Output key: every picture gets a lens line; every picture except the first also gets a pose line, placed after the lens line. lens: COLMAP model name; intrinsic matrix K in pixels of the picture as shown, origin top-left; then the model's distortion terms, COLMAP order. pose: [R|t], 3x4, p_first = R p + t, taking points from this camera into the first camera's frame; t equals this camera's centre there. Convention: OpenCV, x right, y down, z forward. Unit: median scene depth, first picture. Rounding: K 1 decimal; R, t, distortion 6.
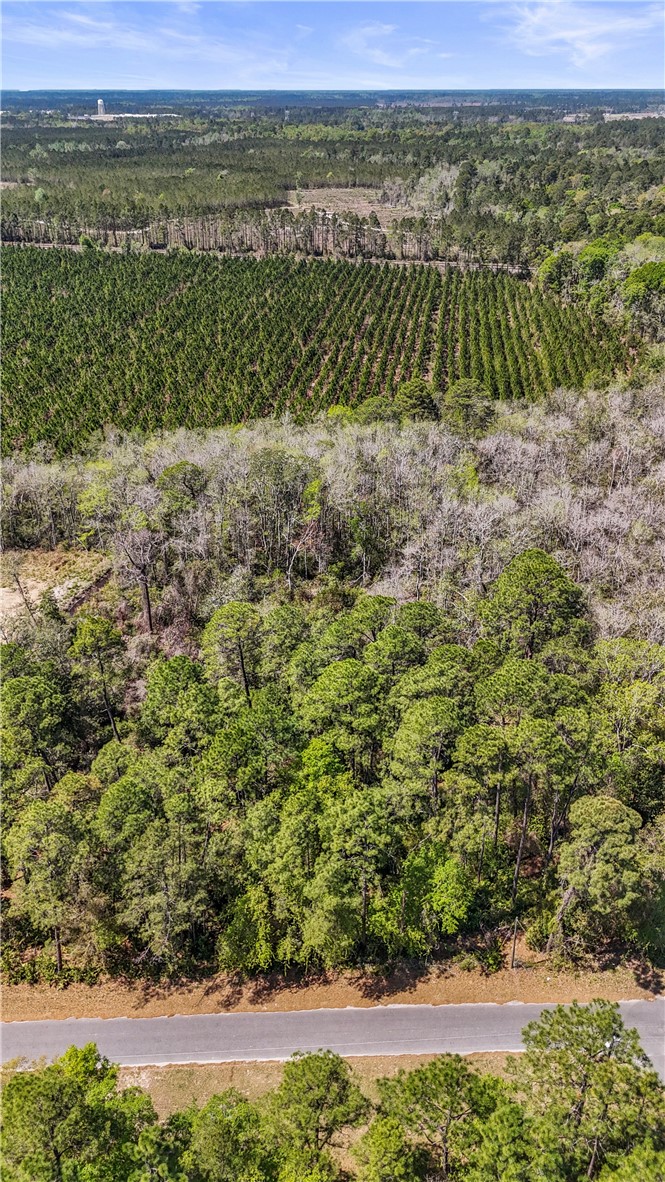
lens RADIAL K [[856.3, 0, 332.5], [0, 856.3, 591.0], [0, 0, 1]] dist [0.089699, -0.132636]
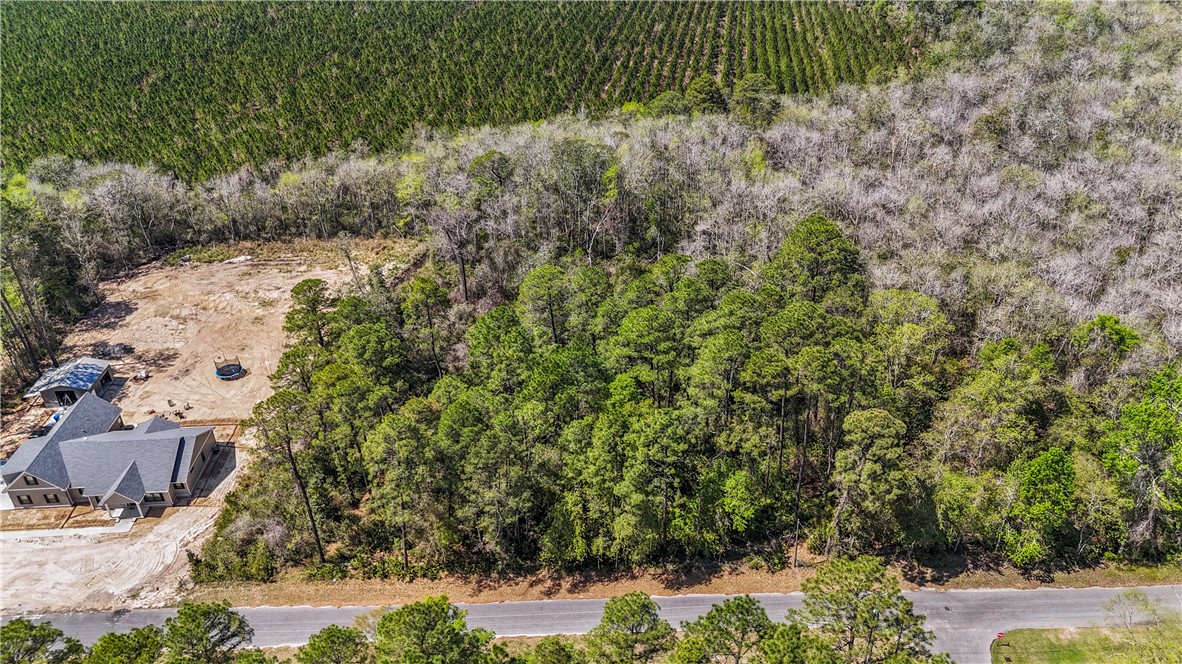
lens RADIAL K [[856.3, 0, 593.6], [0, 856.3, 337.4], [0, 0, 1]] dist [0.089699, -0.132636]
pose [[0.999430, -0.010846, -0.031956, -0.016150], [0.011605, 0.999653, 0.023660, 0.082639], [0.031688, -0.024017, 0.999209, -0.121036]]
